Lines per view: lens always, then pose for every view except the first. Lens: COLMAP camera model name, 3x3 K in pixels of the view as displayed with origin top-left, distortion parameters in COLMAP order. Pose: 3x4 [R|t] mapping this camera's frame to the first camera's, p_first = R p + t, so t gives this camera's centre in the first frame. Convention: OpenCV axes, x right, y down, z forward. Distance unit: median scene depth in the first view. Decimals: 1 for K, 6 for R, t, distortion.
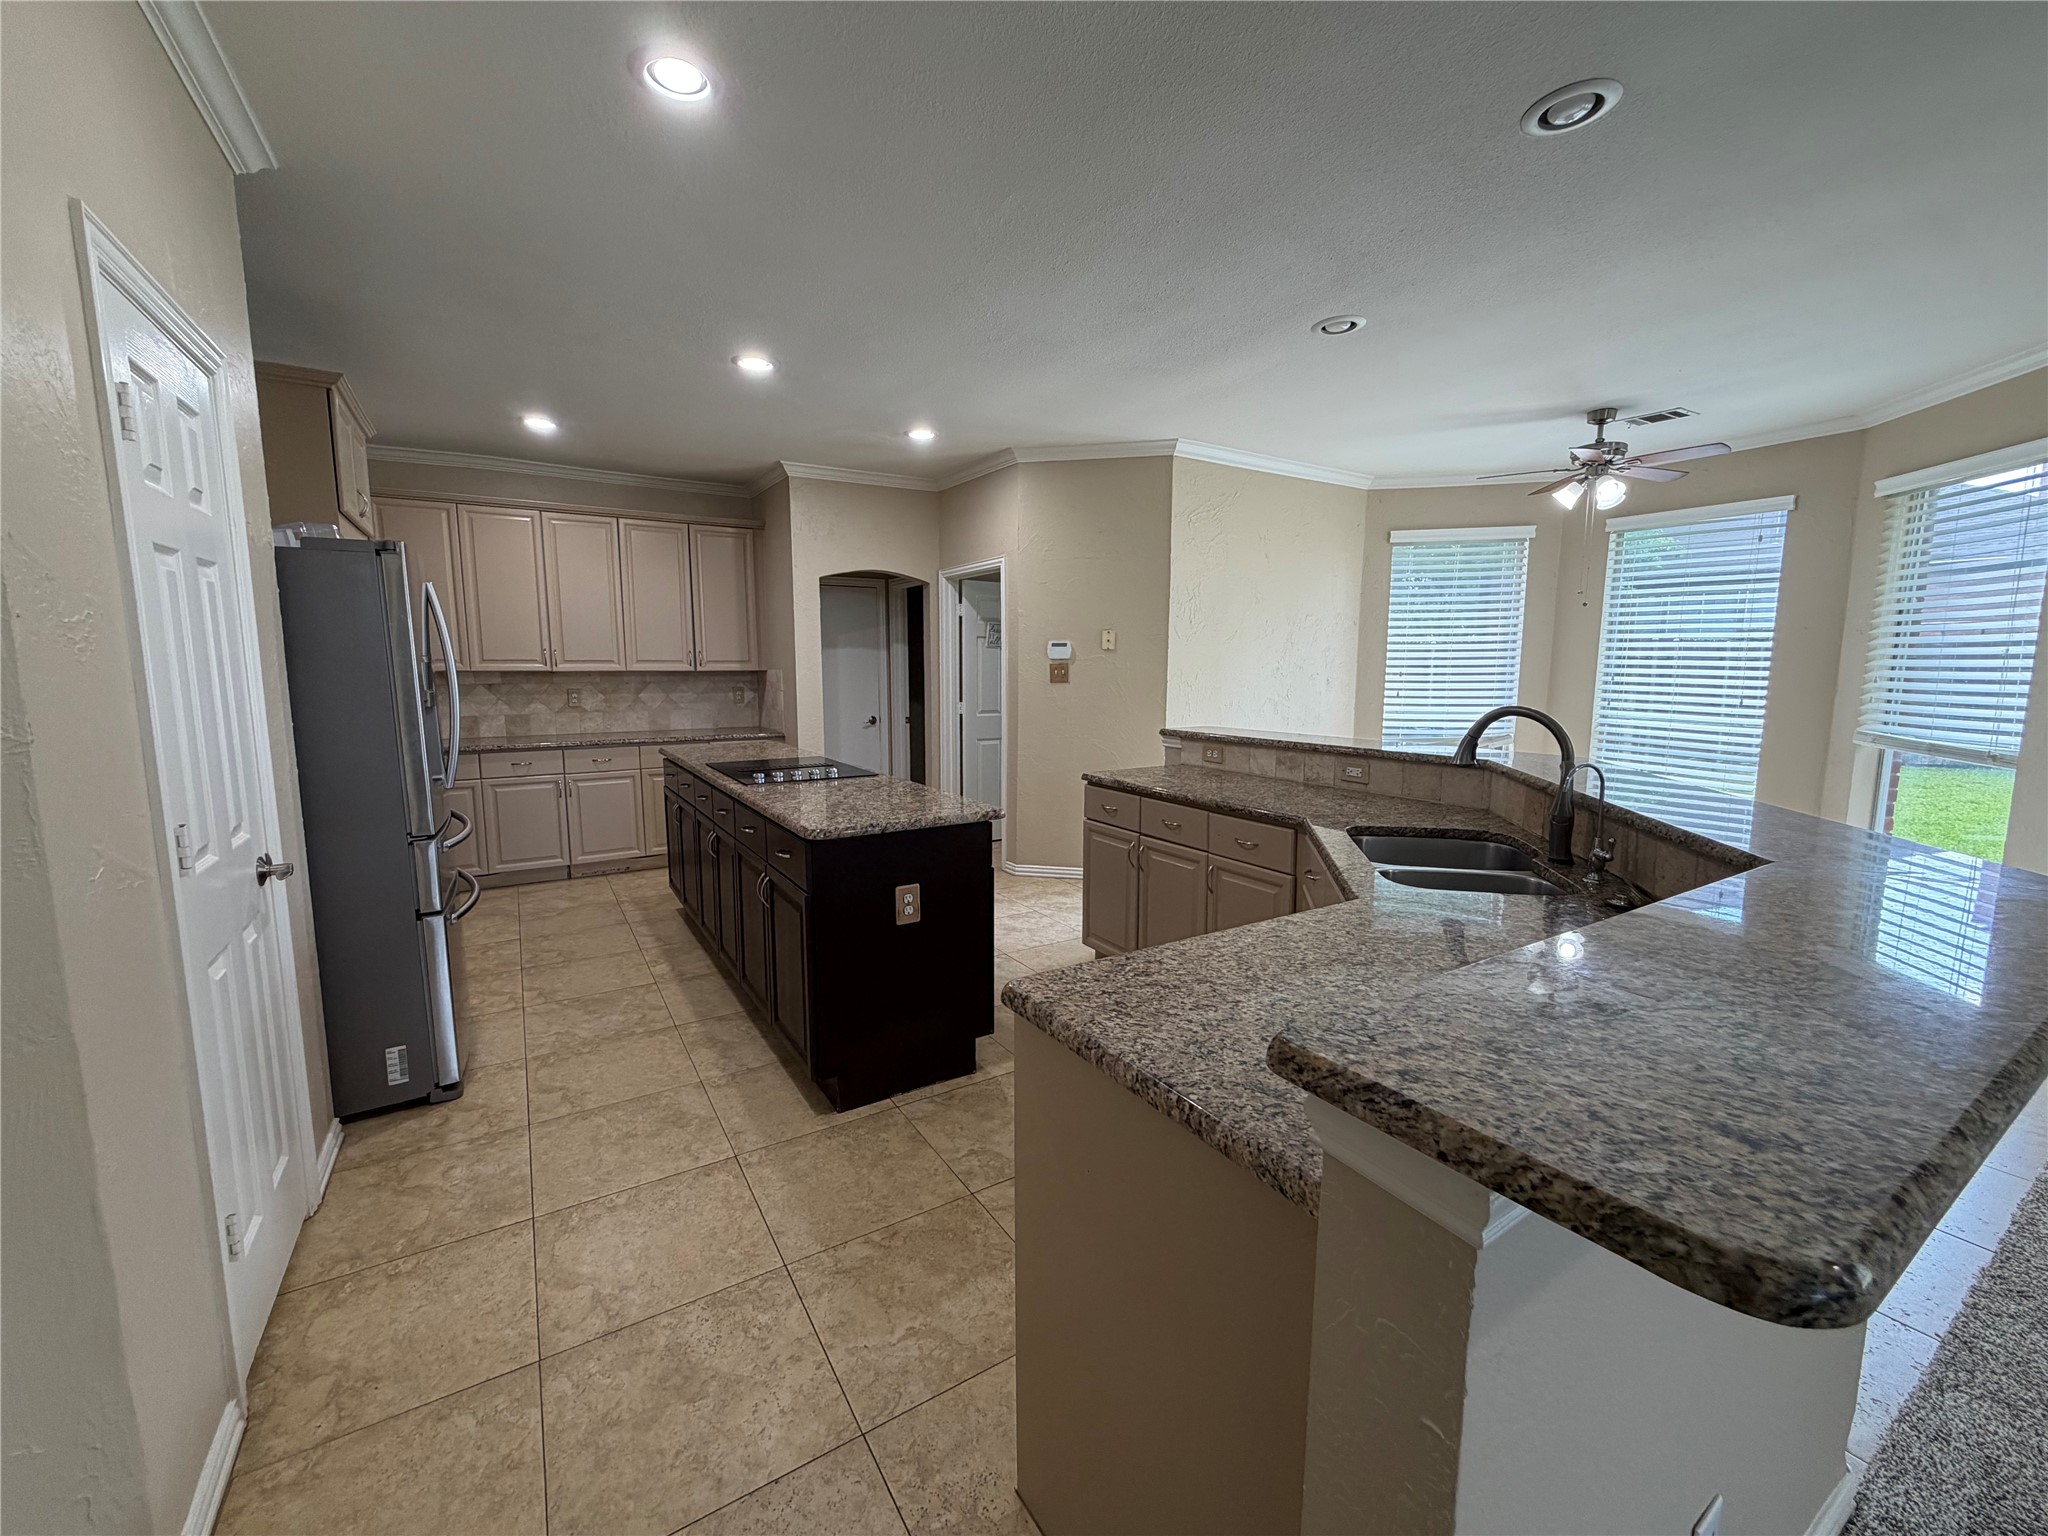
lens RADIAL K [[815.2, 0, 1037.1], [0, 815.2, 765.8], [0, 0, 1]] dist [0.003845, -0.001530]
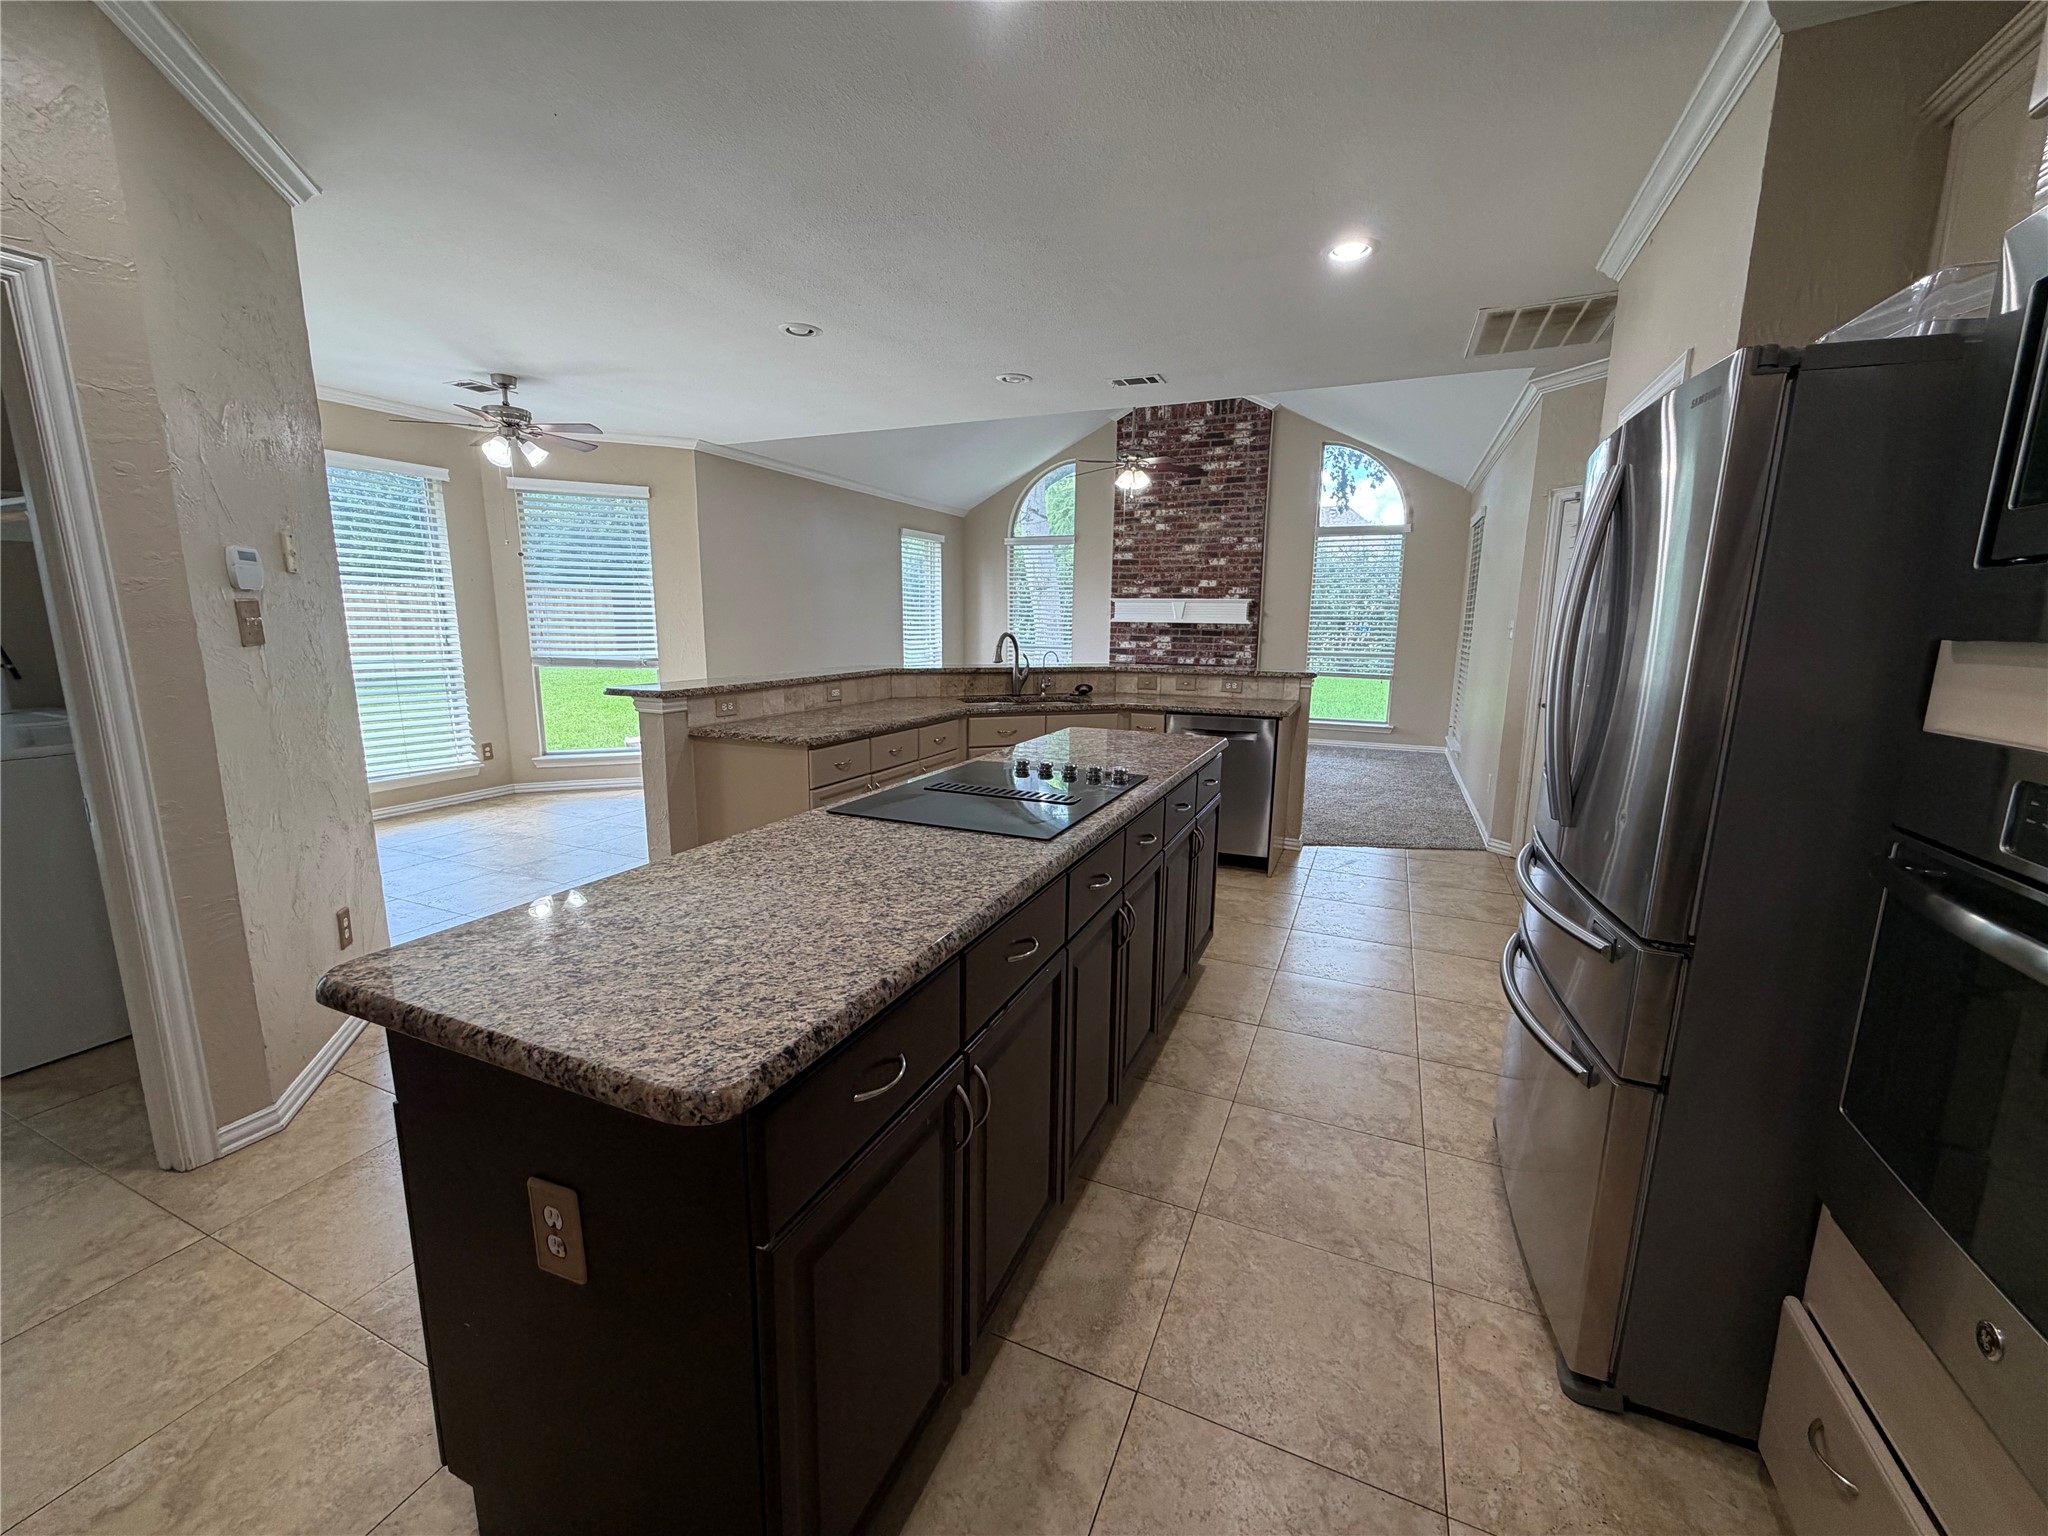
lens RADIAL K [[815.2, 0, 1021.7], [0, 815.2, 761.9], [0, 0, 1]] dist [0.003845, -0.001530]
pose [[-0.546141, -0.155444, 0.823145, -0.735253], [0.090993, 0.965810, 0.242757, -0.147946], [-0.832736, 0.207480, -0.513324, 1.204946]]
